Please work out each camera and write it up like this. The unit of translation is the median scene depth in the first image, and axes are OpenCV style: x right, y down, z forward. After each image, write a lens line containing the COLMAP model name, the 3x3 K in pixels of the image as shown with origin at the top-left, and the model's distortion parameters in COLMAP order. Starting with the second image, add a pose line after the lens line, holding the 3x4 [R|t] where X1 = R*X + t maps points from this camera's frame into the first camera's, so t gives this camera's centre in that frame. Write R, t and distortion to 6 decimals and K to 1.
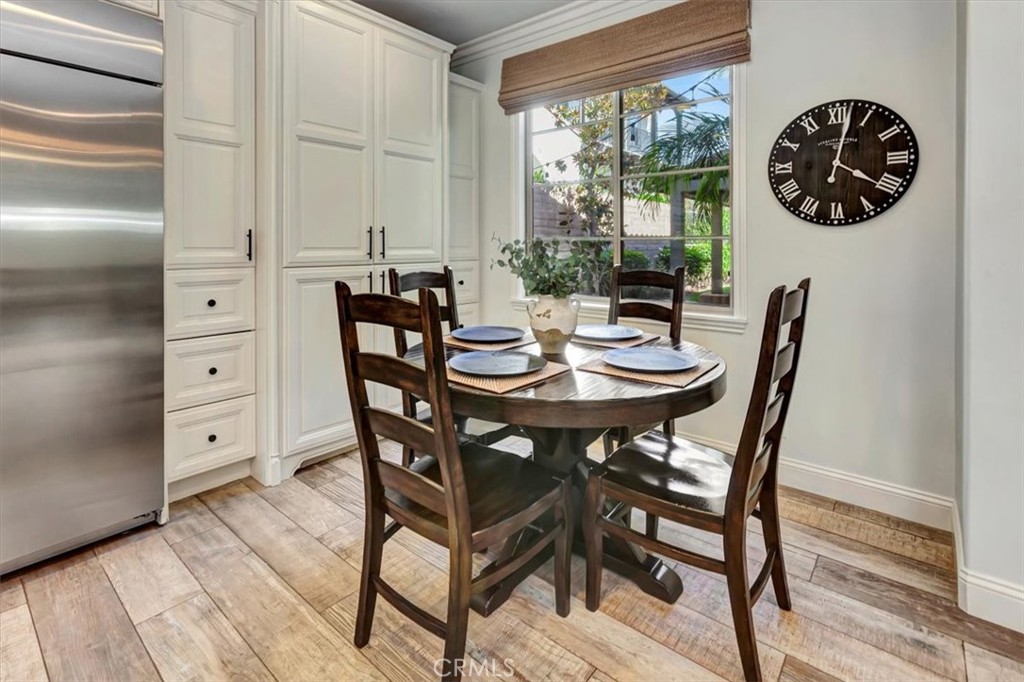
lens RADIAL K [[491.5, 0, 514.0], [0, 491.5, 246.3], [0, 0, 1]] dist [-0.000037, 0.000564]
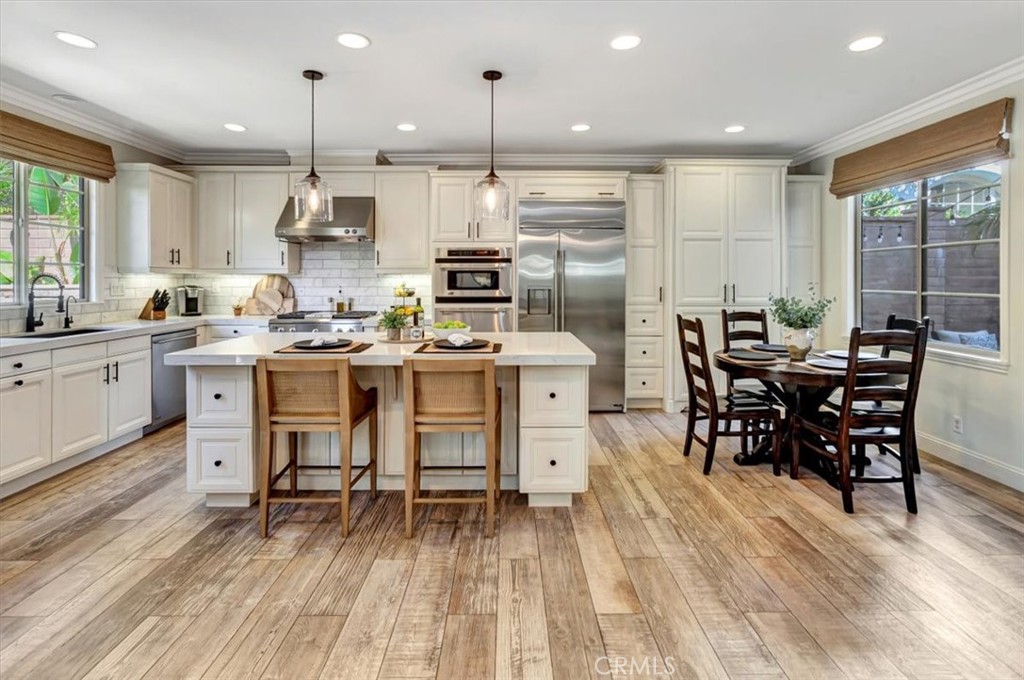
lens RADIAL K [[492.3, 0, 508.4], [0, 492.3, 285.1], [0, 0, 1]] dist [-0.010233, 0.000641]
pose [[0.642904, 0.009843, -0.765883, 0.616641], [-0.001291, 0.999930, 0.011768, -0.063567], [0.765946, -0.006577, 0.642872, -0.794989]]
